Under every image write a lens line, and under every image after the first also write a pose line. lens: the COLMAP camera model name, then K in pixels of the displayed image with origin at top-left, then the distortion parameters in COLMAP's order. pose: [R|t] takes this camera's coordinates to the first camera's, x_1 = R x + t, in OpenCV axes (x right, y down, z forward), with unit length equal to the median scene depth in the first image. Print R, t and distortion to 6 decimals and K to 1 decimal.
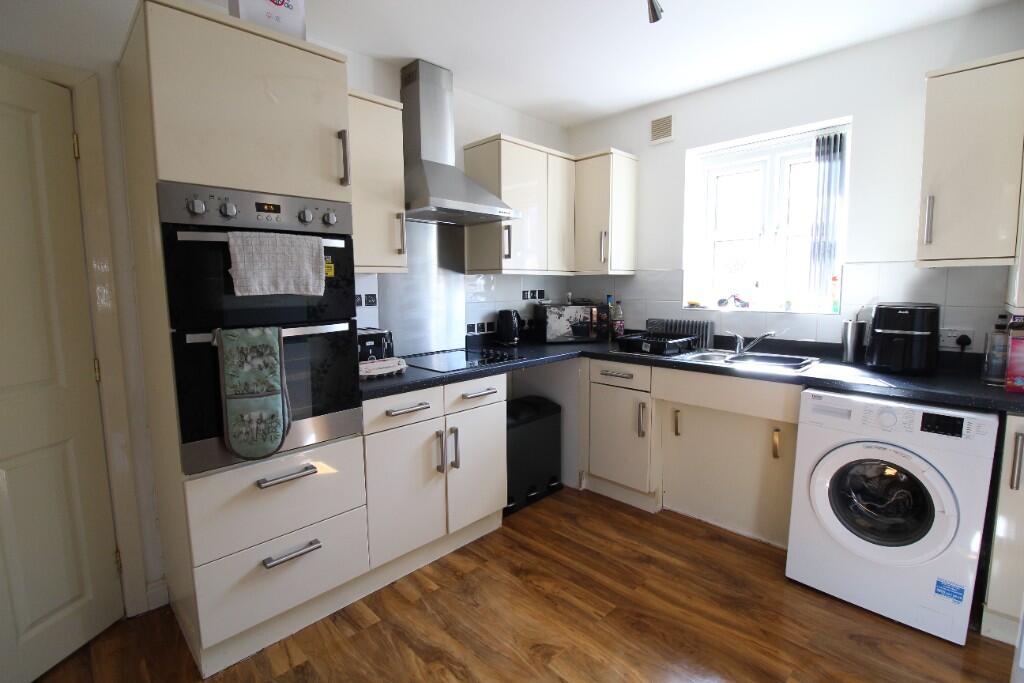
lens RADIAL K [[473.9, 0, 515.1], [0, 473.9, 331.9], [0, 0, 1]] dist [0.000519, -0.014197]
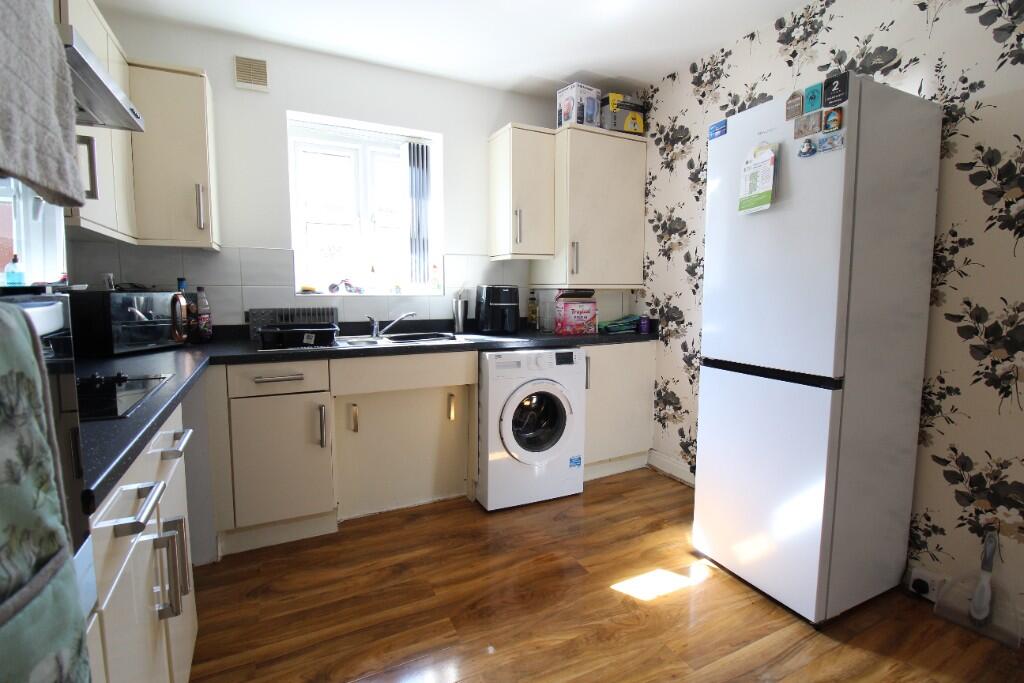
lens RADIAL K [[473.9, 0, 515.1], [0, 473.9, 331.9], [0, 0, 1]] dist [0.000519, -0.014197]
pose [[0.312800, -0.075511, 0.946813, -0.417239], [0.087171, 0.994910, 0.050548, 0.010648], [-0.945811, 0.066723, 0.317790, 0.432002]]
